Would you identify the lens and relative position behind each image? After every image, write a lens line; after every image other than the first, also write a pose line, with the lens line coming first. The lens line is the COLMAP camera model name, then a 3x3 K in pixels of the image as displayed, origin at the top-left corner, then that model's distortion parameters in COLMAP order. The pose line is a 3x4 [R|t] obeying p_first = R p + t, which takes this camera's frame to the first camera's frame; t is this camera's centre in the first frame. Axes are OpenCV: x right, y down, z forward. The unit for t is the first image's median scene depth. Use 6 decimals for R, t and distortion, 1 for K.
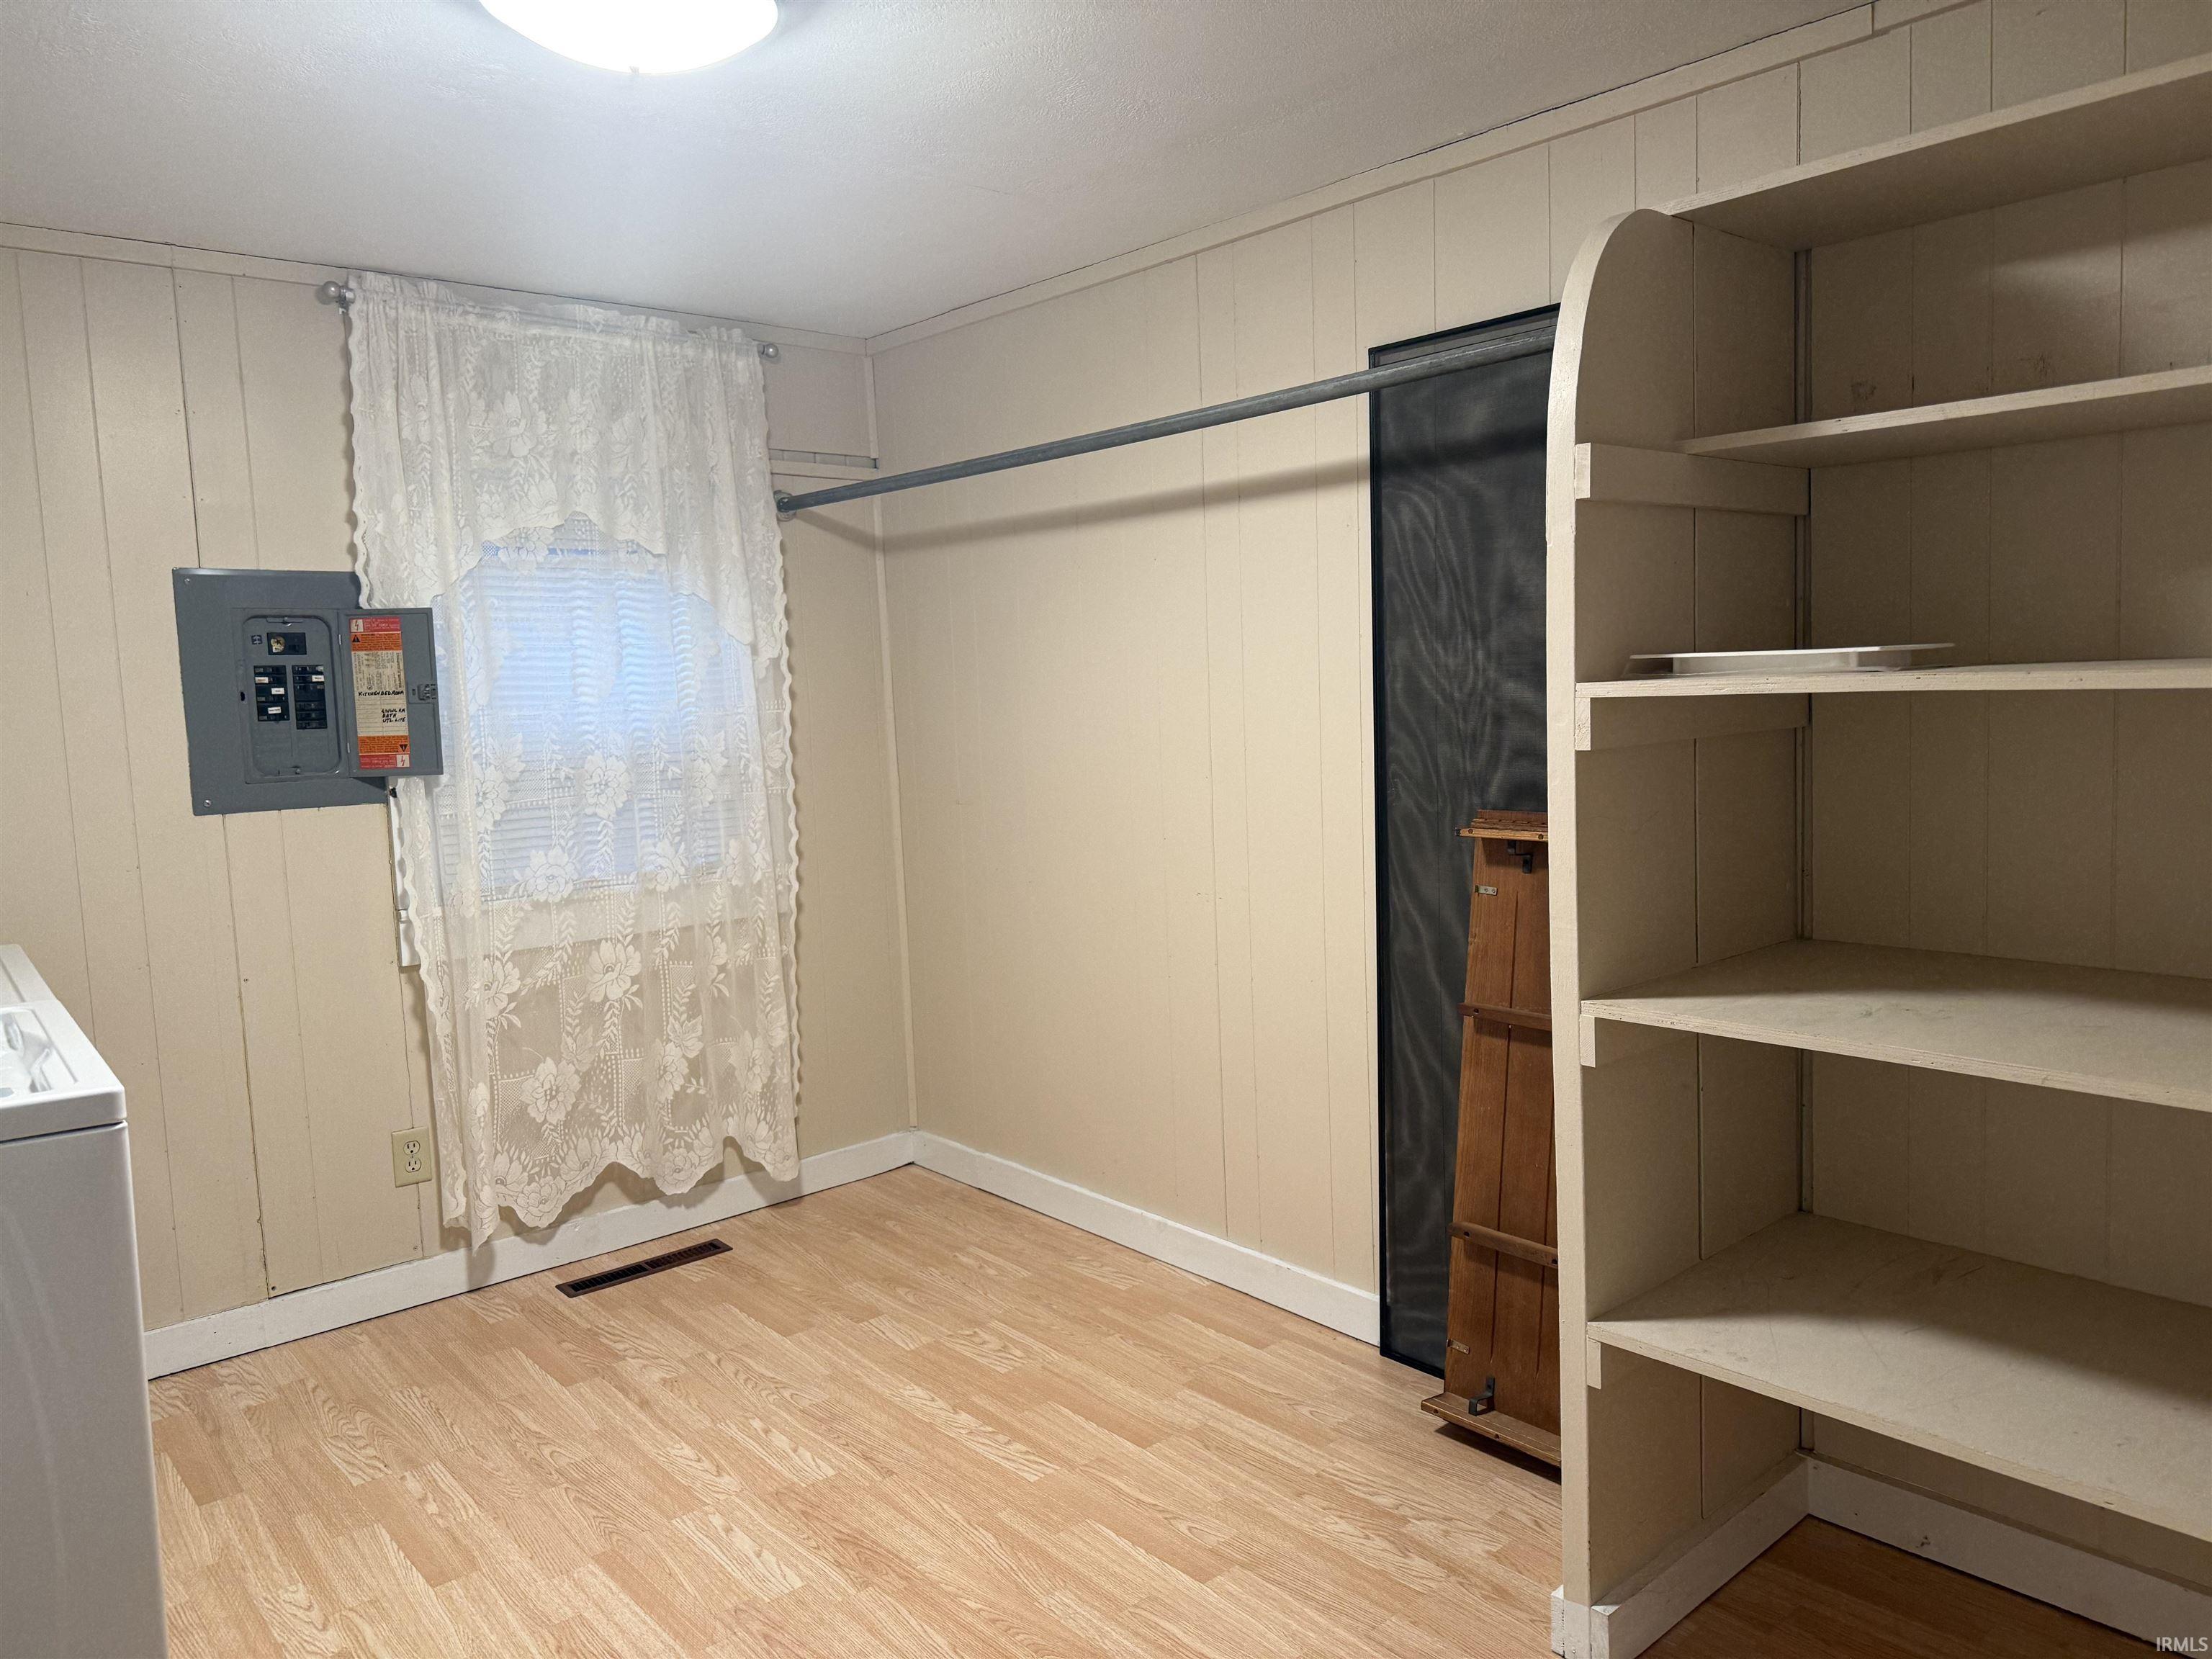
lens RADIAL K [[1557.1, 0, 1106.0], [0, 1557.1, 794.7], [0, 0, 1]] dist [0.075159, -0.094274]
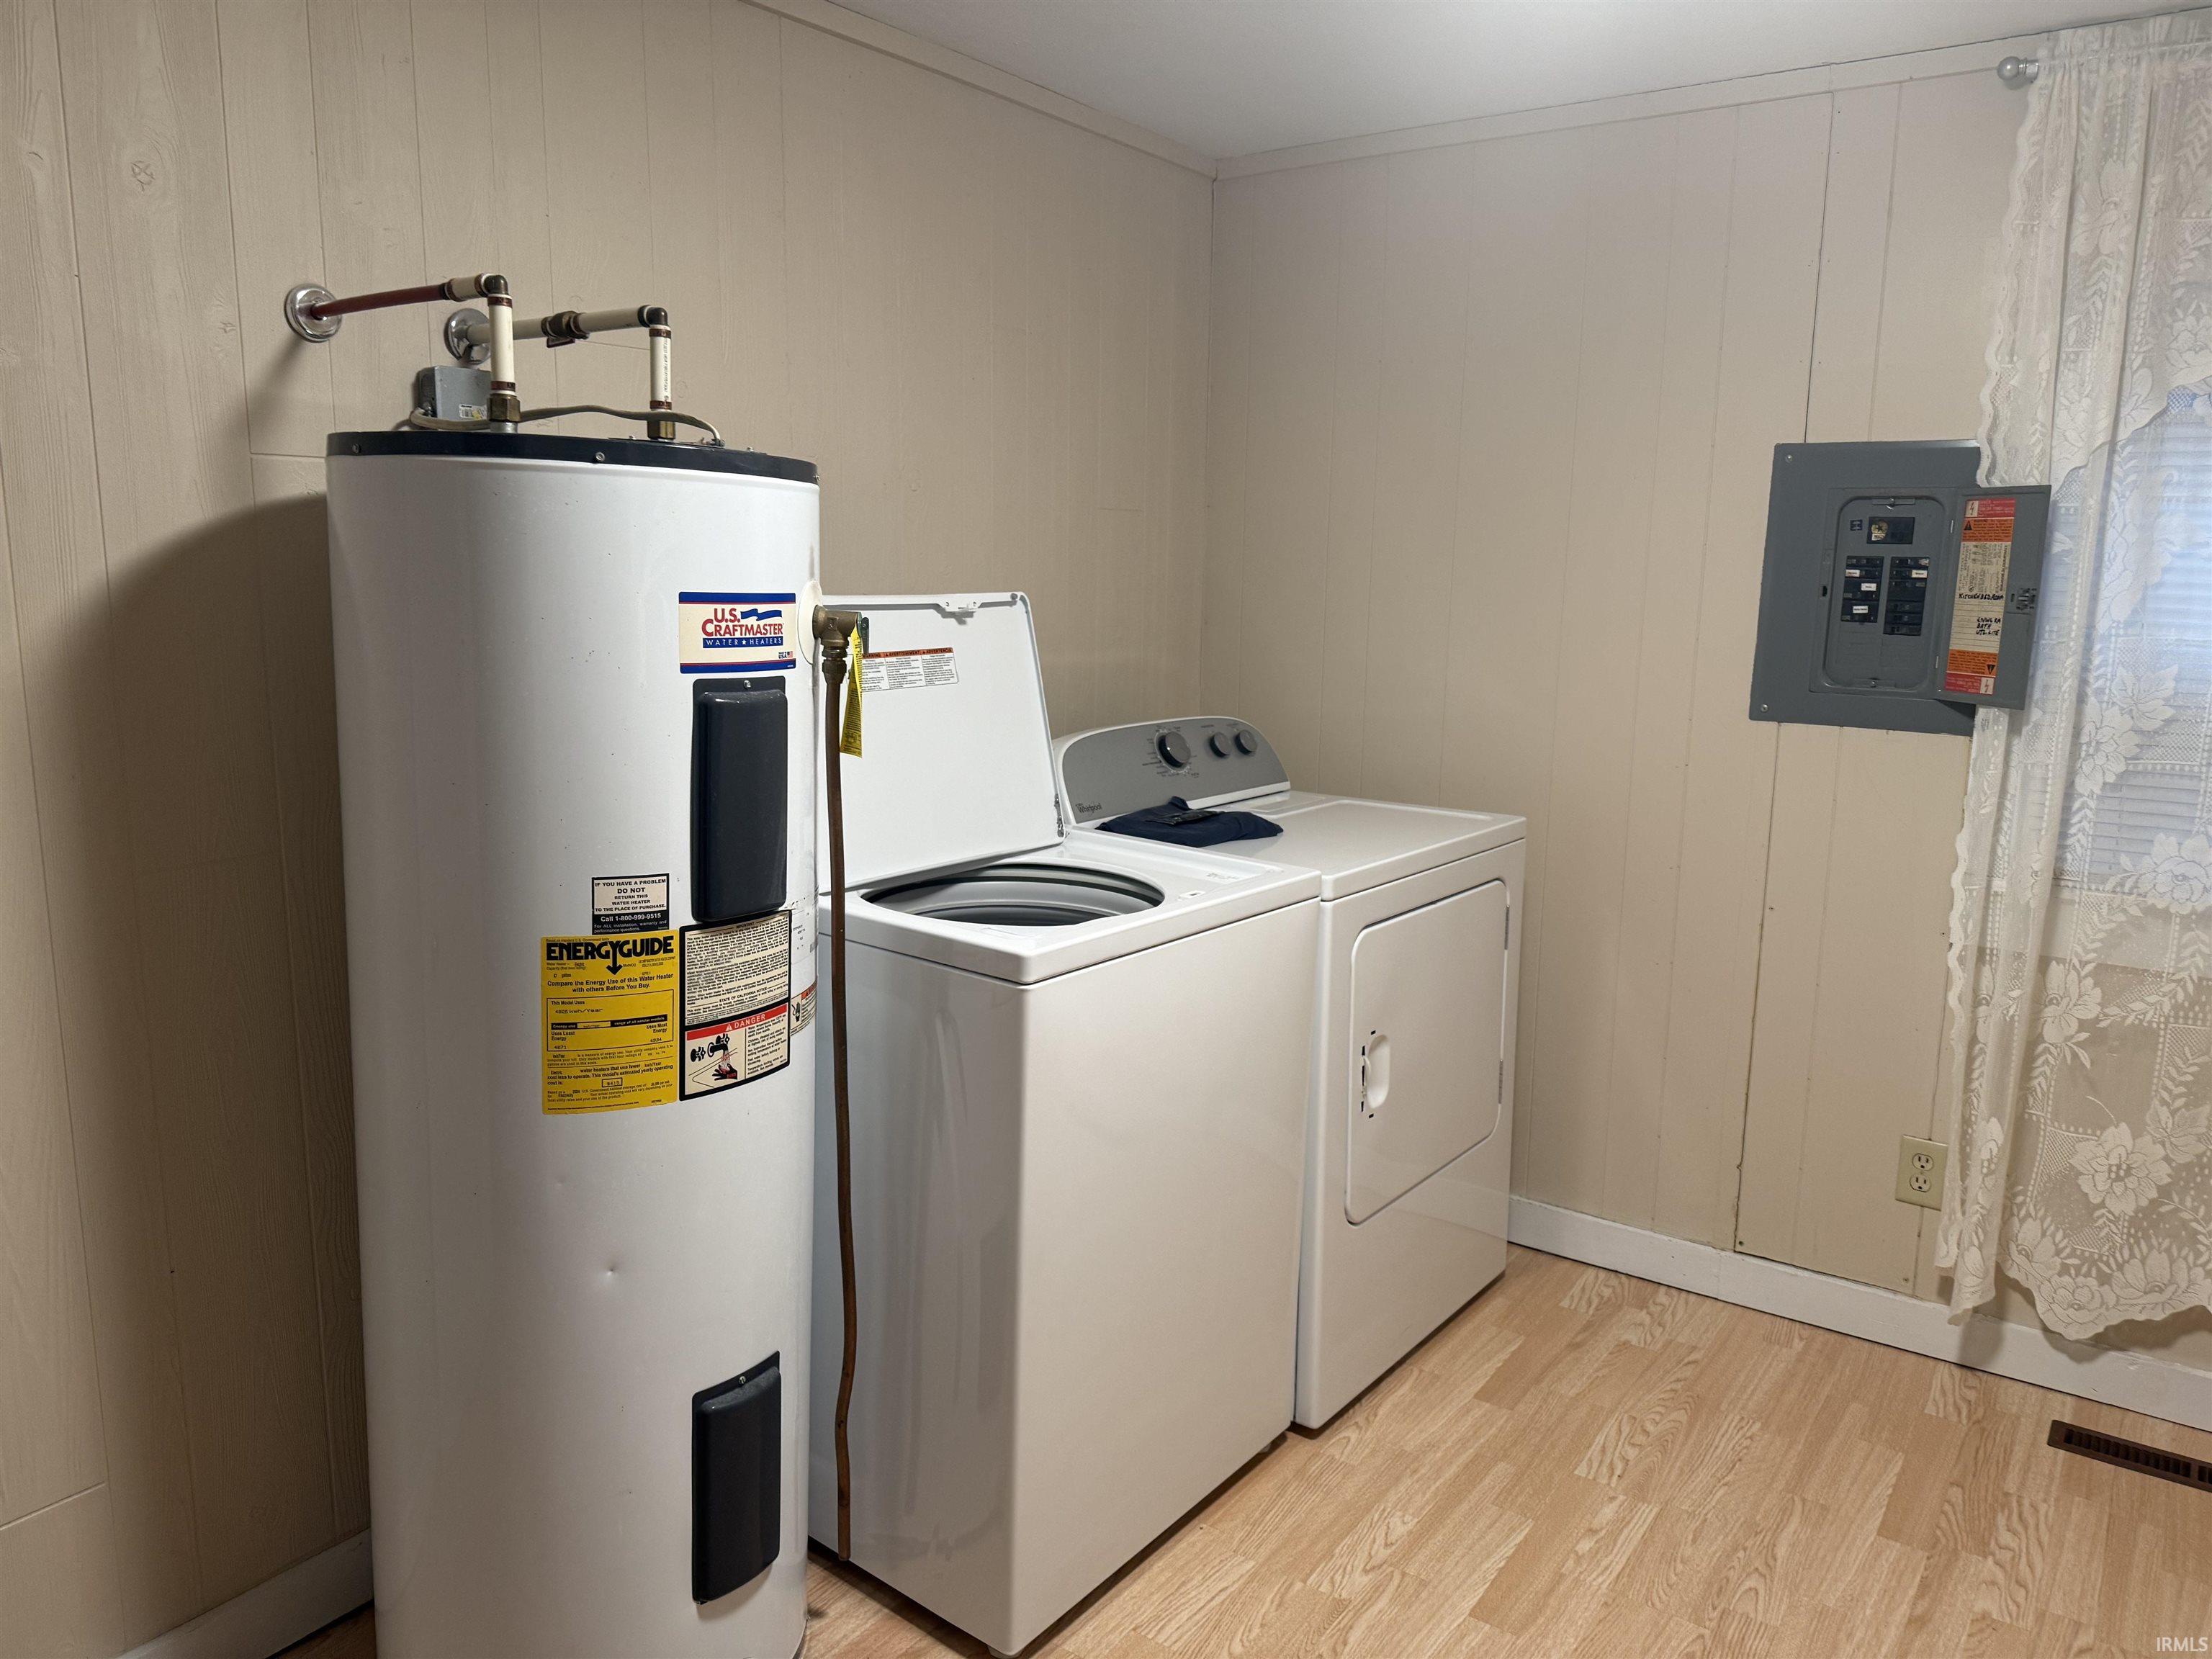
lens RADIAL K [[1557.1, 0, 1142.0], [0, 1557.1, 804.4], [0, 0, 1]] dist [0.075159, -0.094274]
pose [[0.242868, 0.186169, -0.952027, 0.205942], [-0.100748, 0.980945, 0.166122, -0.052077], [0.964813, 0.055569, 0.256997, 0.409139]]
